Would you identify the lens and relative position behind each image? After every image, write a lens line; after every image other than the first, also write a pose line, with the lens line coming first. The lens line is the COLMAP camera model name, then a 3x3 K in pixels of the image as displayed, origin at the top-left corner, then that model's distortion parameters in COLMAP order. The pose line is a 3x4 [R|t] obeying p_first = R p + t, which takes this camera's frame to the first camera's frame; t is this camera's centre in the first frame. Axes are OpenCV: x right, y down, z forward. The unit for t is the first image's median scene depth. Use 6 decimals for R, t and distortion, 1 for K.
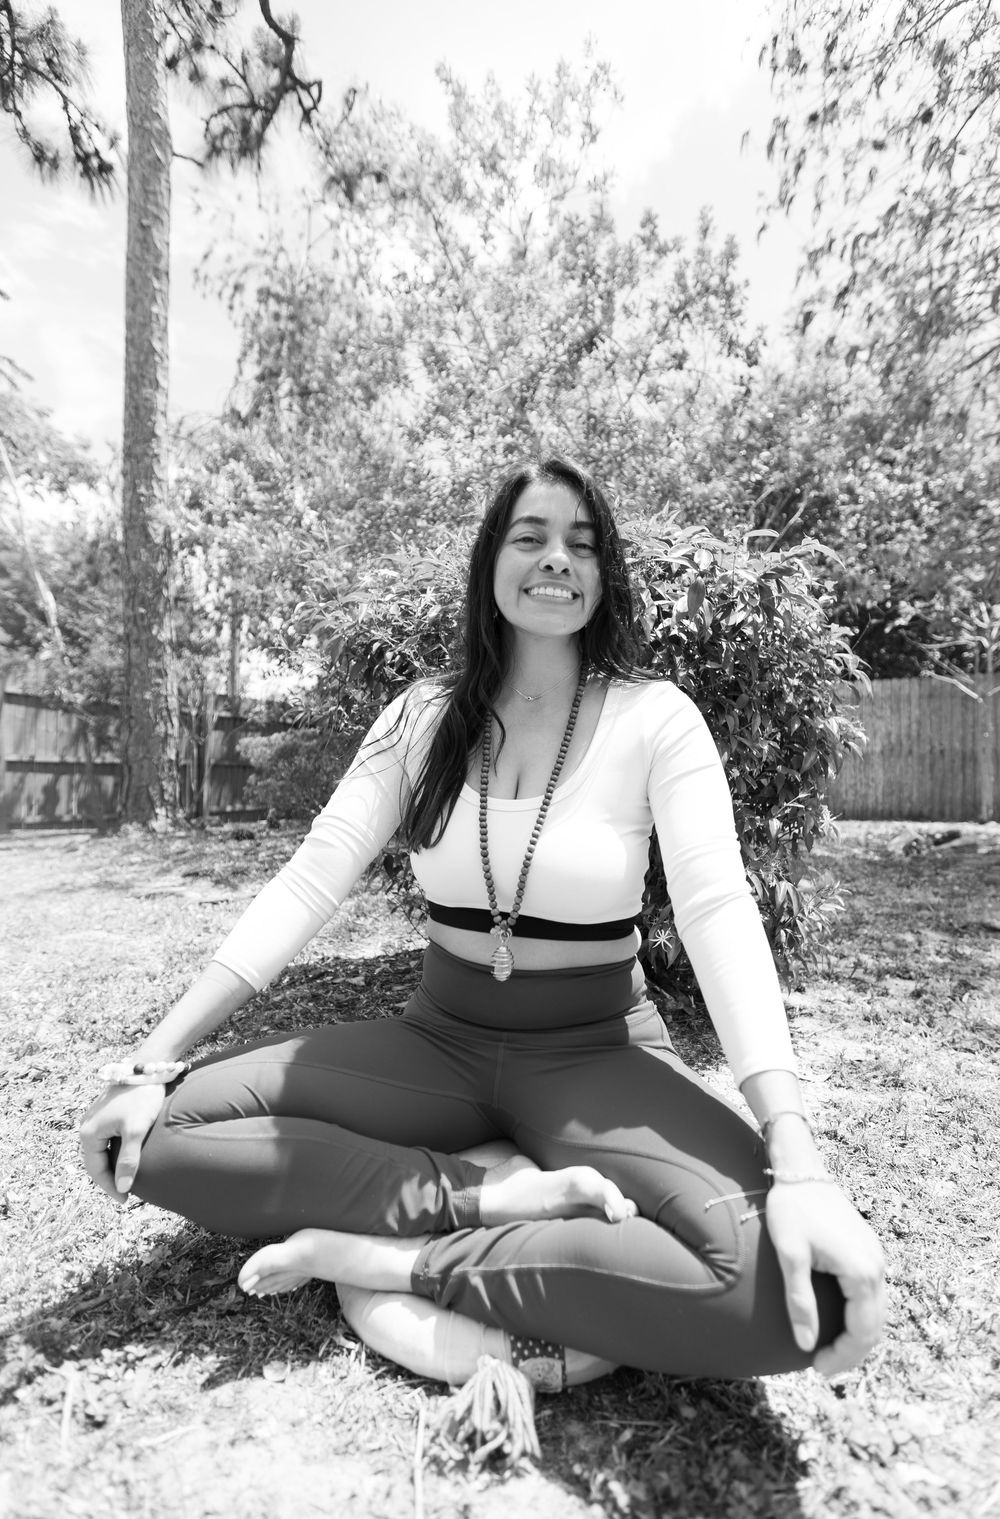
lens RADIAL K [[708.0, 0, 500.3], [0, 708.0, 779.8], [0, 0, 1]] dist [-0.000946, -0.001549]
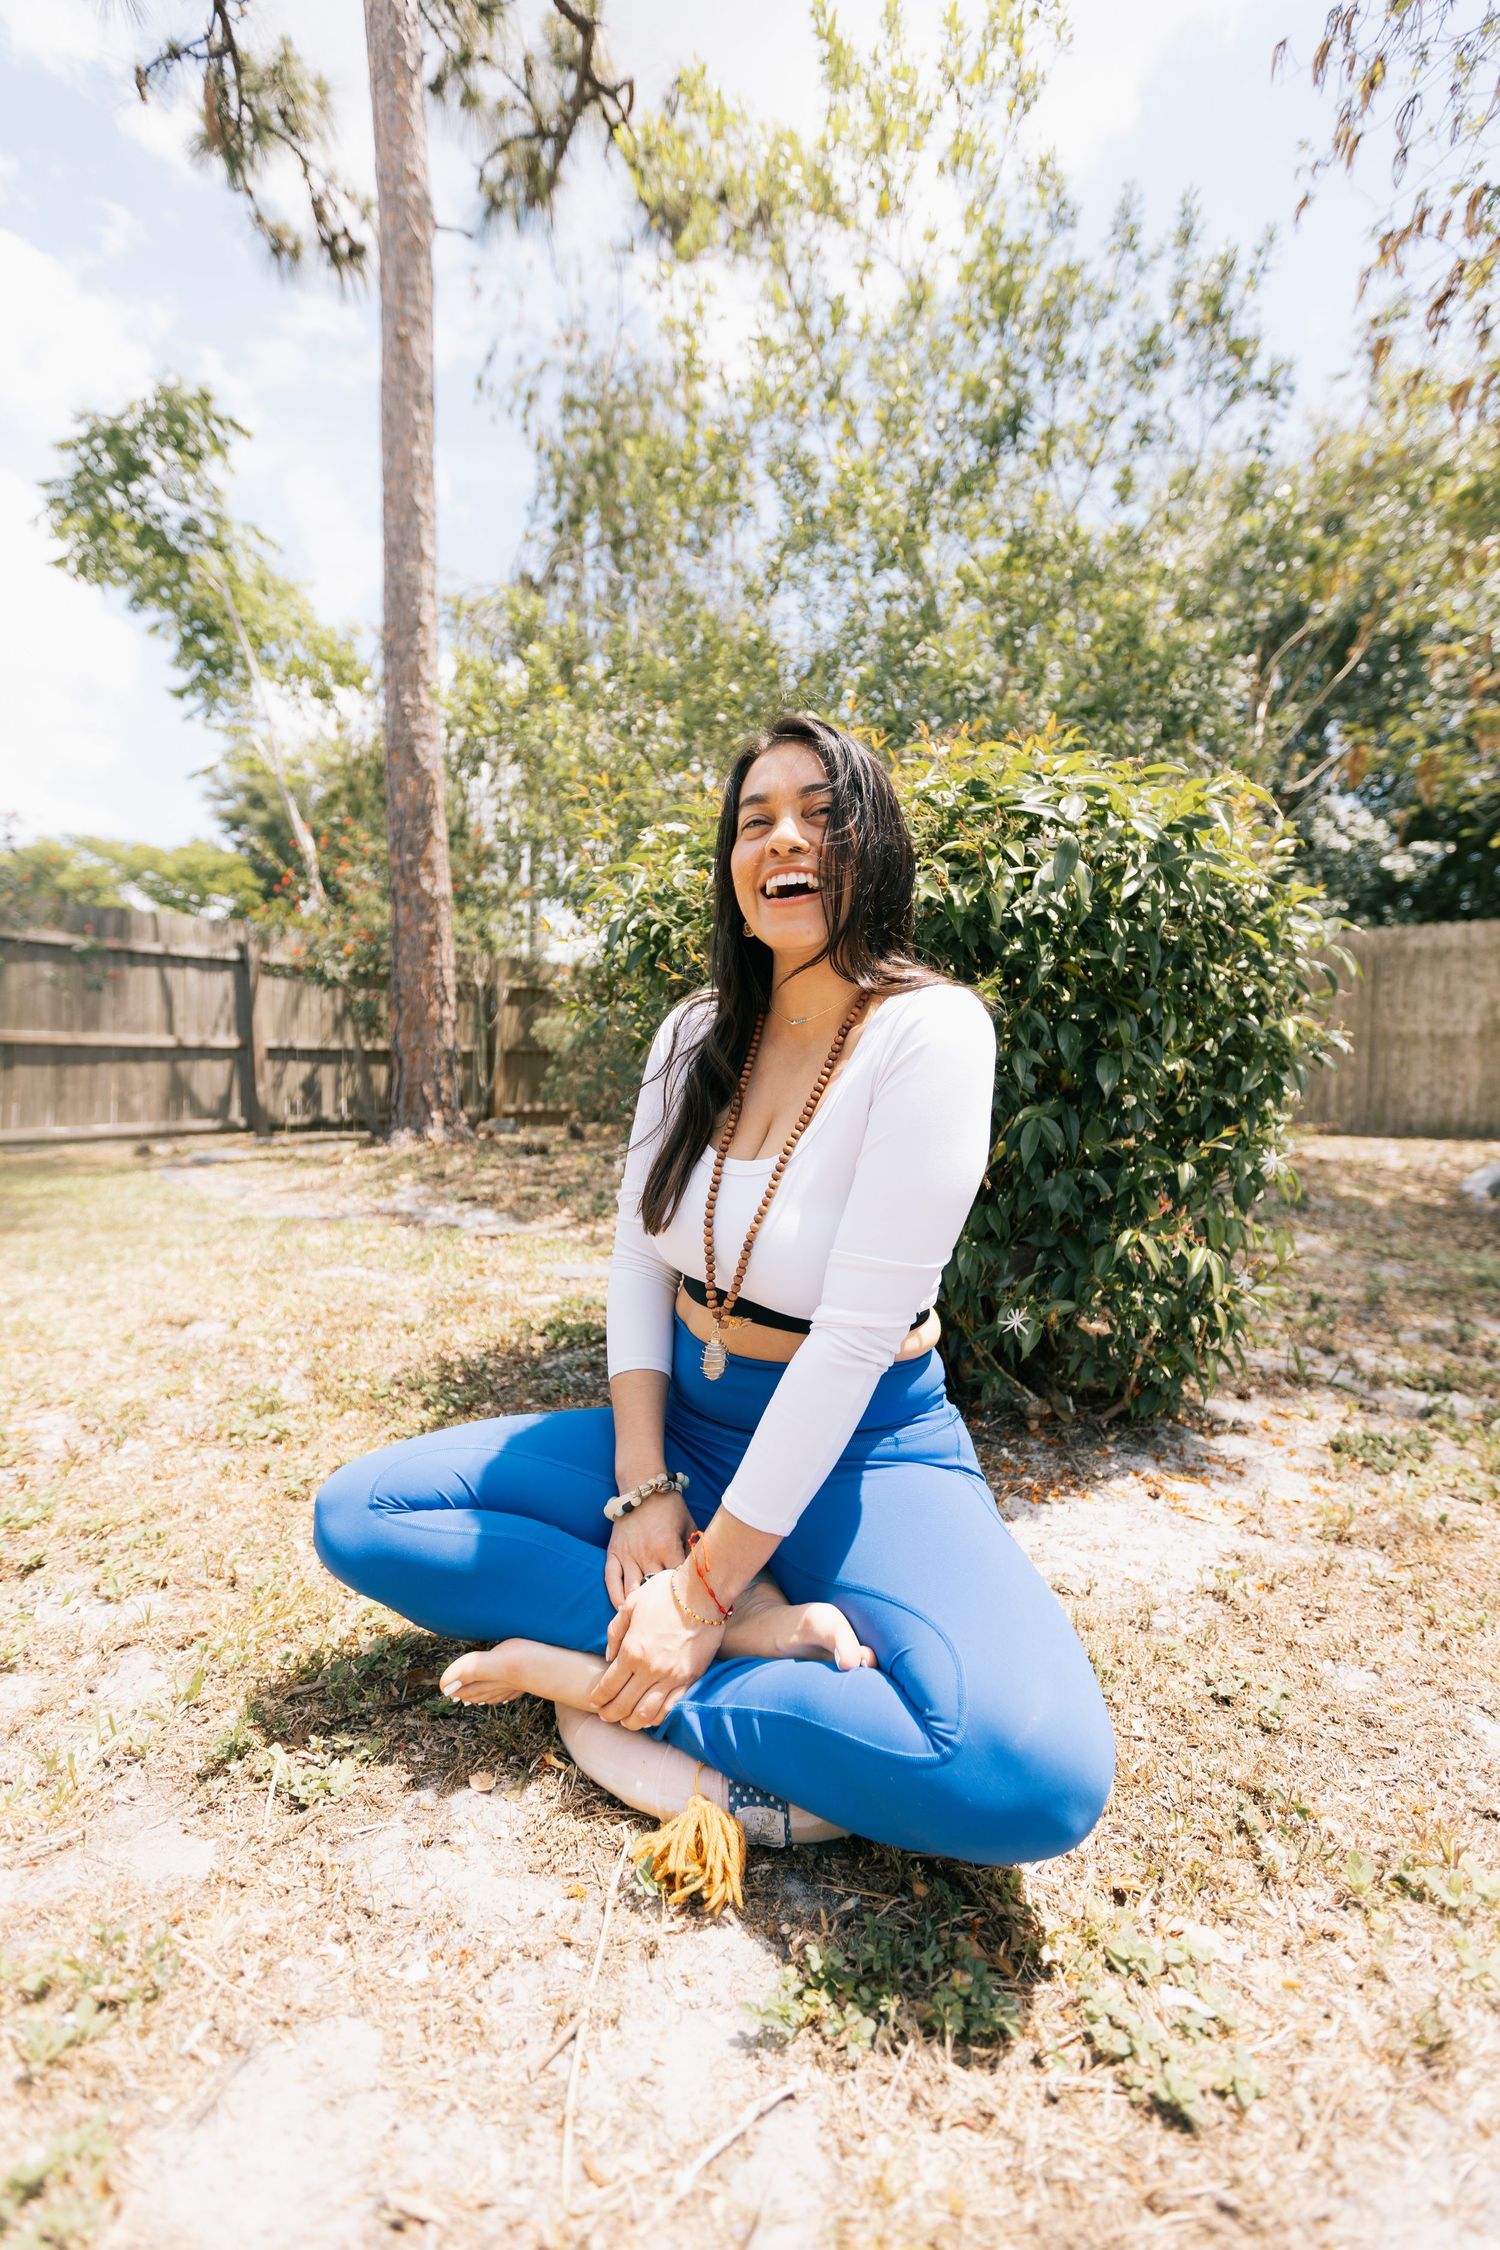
lens RADIAL K [[1014.3, 0, 750.0], [0, 1014.3, 1125.0], [0, 0, 1]] dist [-0.003358, -0.000069]
pose [[0.982510, 0.016889, -0.185440, 0.081077], [-0.002793, 0.997103, 0.076014, -0.035624], [0.186187, -0.074167, 0.979711, -0.050194]]
